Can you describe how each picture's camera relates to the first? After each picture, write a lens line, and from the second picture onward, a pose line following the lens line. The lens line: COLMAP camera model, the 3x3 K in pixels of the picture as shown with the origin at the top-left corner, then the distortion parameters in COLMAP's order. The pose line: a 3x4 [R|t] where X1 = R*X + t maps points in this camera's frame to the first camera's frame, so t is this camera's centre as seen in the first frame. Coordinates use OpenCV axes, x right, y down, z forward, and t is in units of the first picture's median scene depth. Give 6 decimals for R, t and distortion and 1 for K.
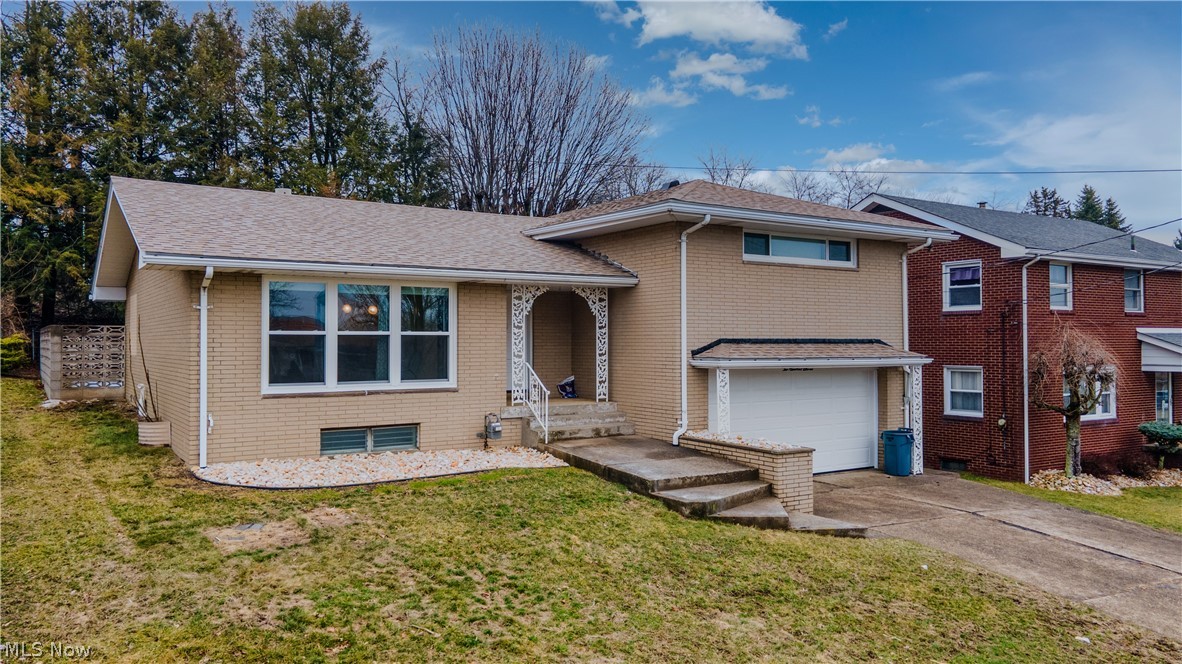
lens RADIAL K [[863.3, 0, 591.4], [0, 863.3, 332.4], [0, 0, 1]] dist [0.017868, 0.044777]
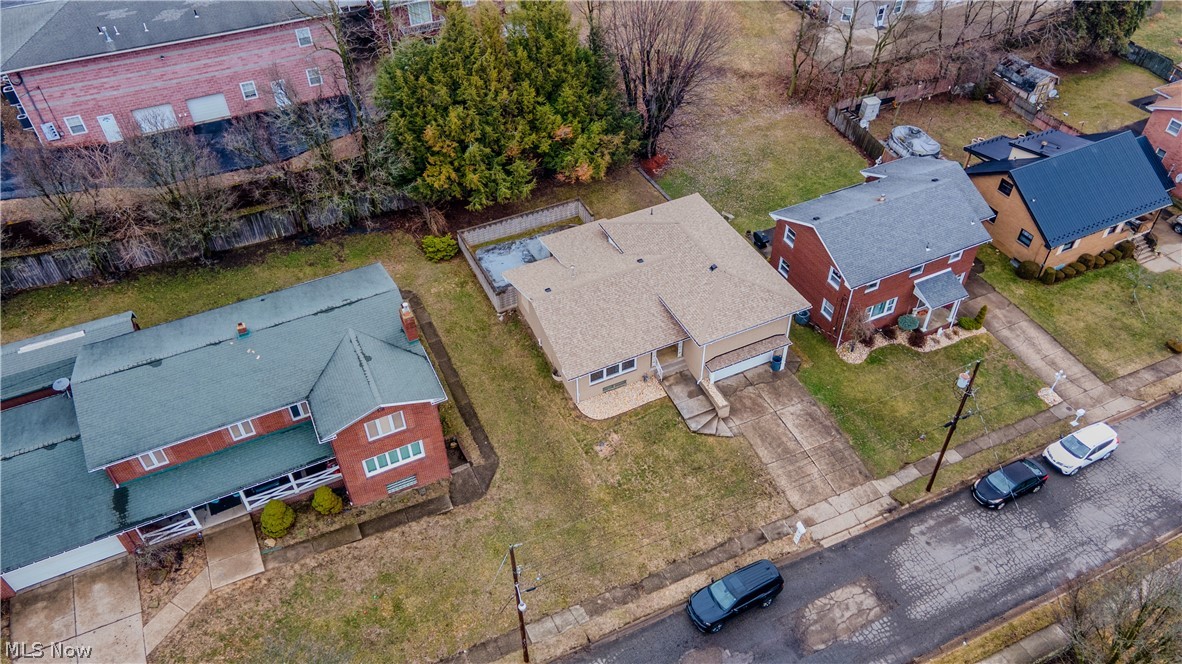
lens RADIAL K [[863.3, 0, 597.0], [0, 863.3, 336.8], [0, 0, 1]] dist [0.017868, 0.044777]
pose [[0.991308, 0.085097, -0.100339, 0.025389], [0.009978, 0.711828, 0.702283, -2.507873], [0.131186, -0.697180, 0.704791, -1.417325]]
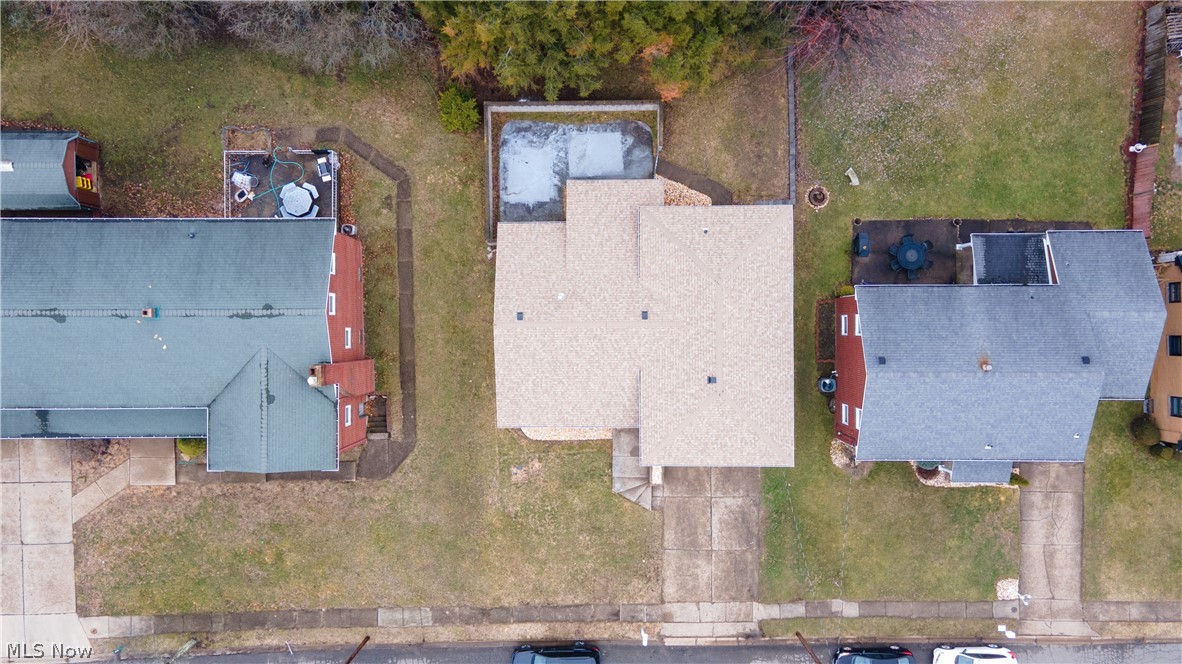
lens RADIAL K [[863.3, 0, 590.6], [0, 863.3, 332.6], [0, 0, 1]] dist [0.017868, 0.044777]
pose [[0.837168, 0.546773, -0.013740, -0.267368], [0.026707, -0.015775, 0.999519, -3.111561], [0.546294, -0.837132, -0.027809, 1.325129]]
